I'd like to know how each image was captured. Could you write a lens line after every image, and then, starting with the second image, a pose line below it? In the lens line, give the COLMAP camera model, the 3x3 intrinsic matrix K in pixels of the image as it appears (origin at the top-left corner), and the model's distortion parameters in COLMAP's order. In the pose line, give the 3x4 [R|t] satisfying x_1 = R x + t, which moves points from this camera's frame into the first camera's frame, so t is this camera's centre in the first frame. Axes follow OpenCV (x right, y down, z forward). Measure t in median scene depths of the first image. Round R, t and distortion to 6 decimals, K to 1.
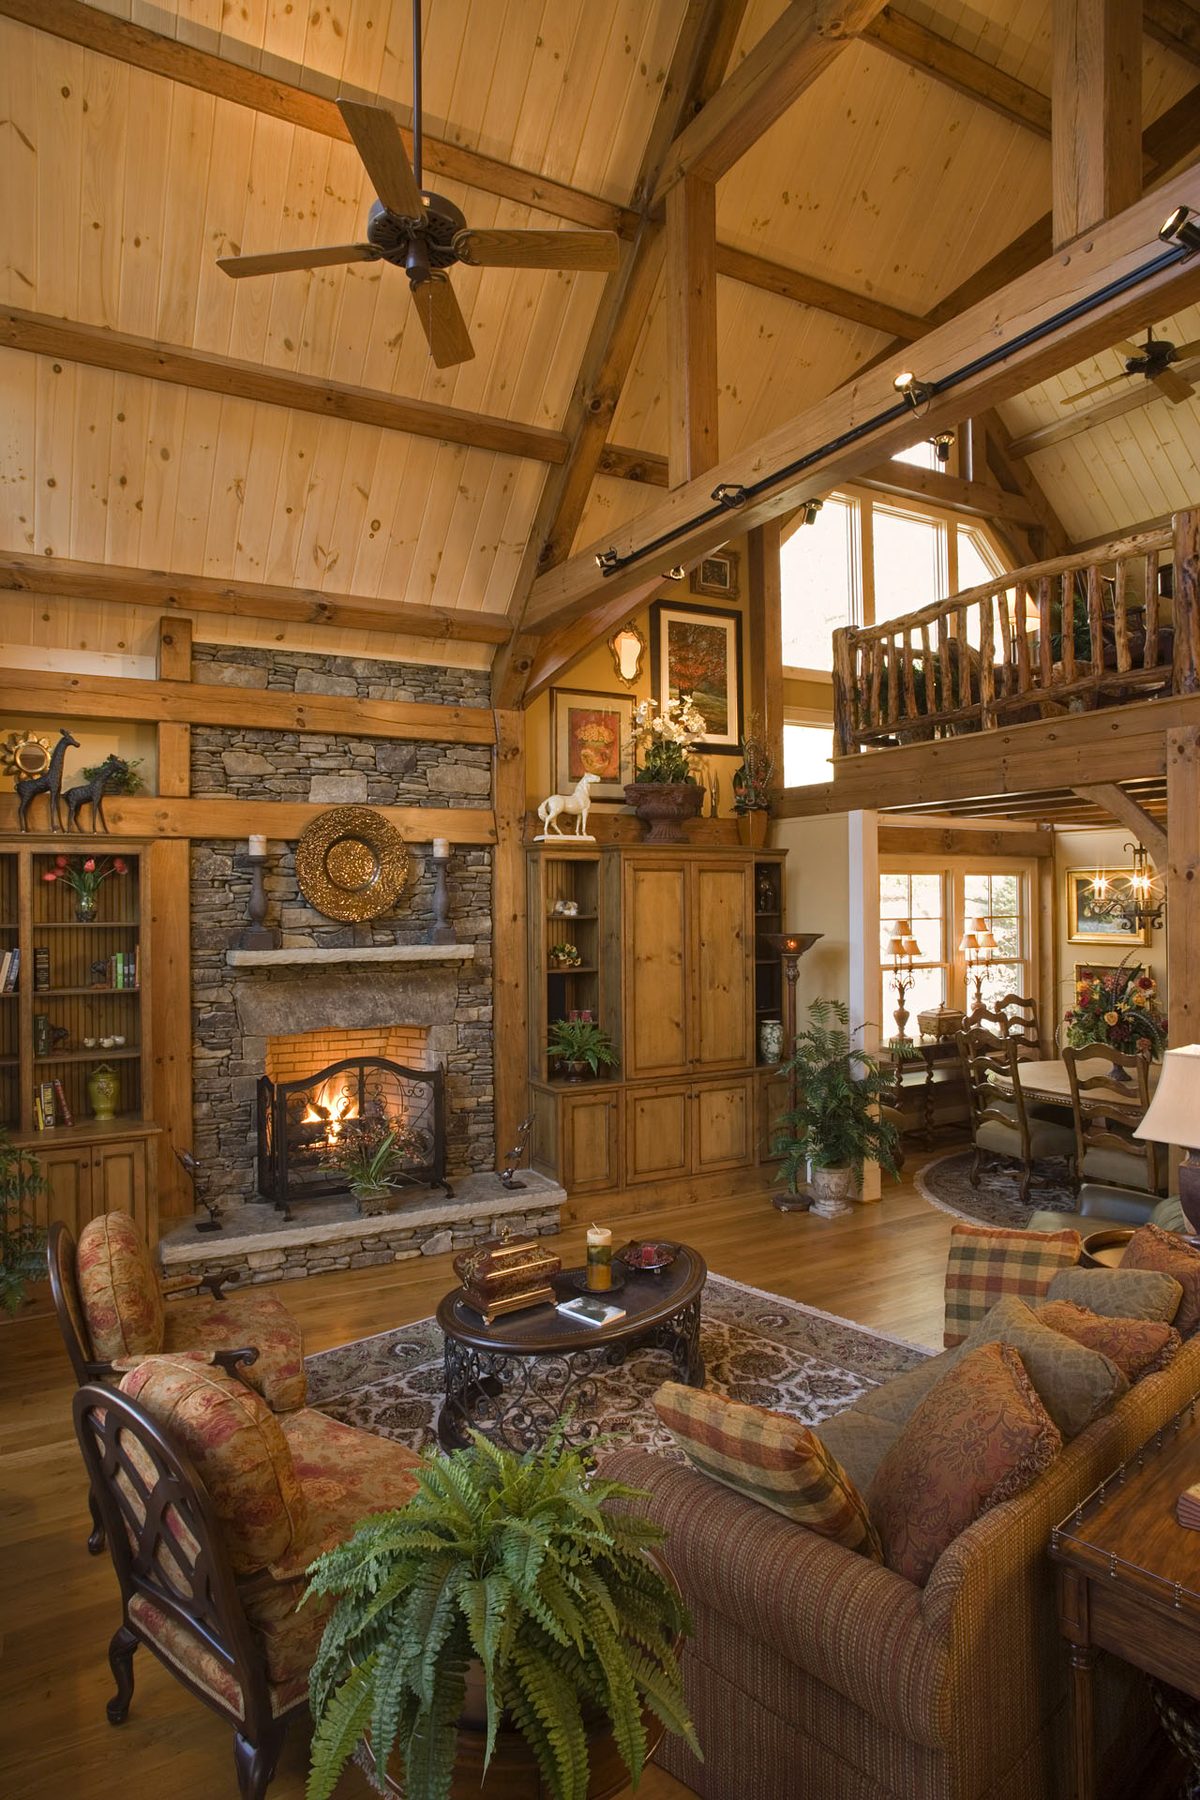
lens RADIAL K [[1025.4, 0, 587.9], [0, 1025.4, 888.8], [0, 0, 1]] dist [-0.046752, 0.001167]
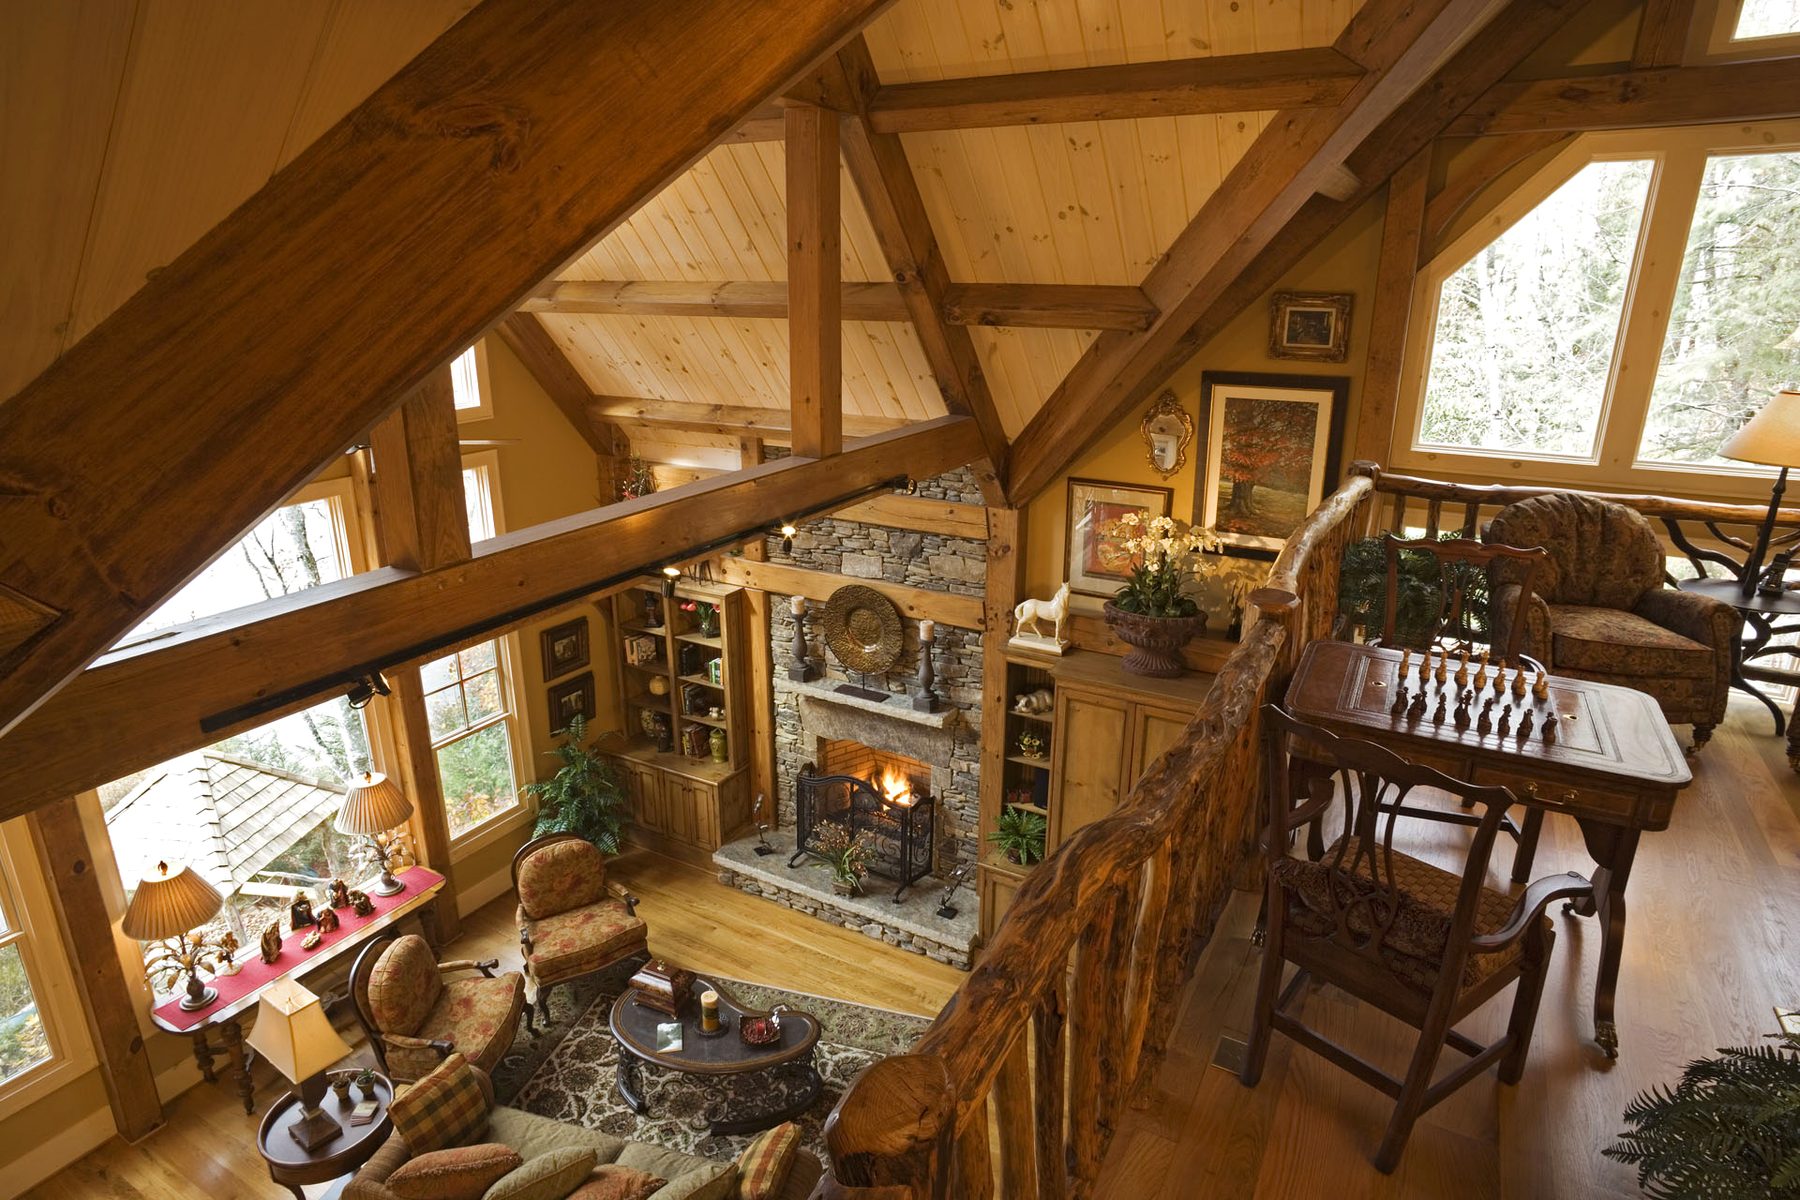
lens RADIAL K [[1025.4, 0, 895.5], [0, 1025.4, 610.3], [0, 0, 1]] dist [-0.046752, 0.001167]
pose [[0.530474, 0.277857, -0.800870, 0.715335], [0.000867, 0.944577, 0.328289, -0.418091], [0.847701, -0.174843, 0.500833, 0.393696]]
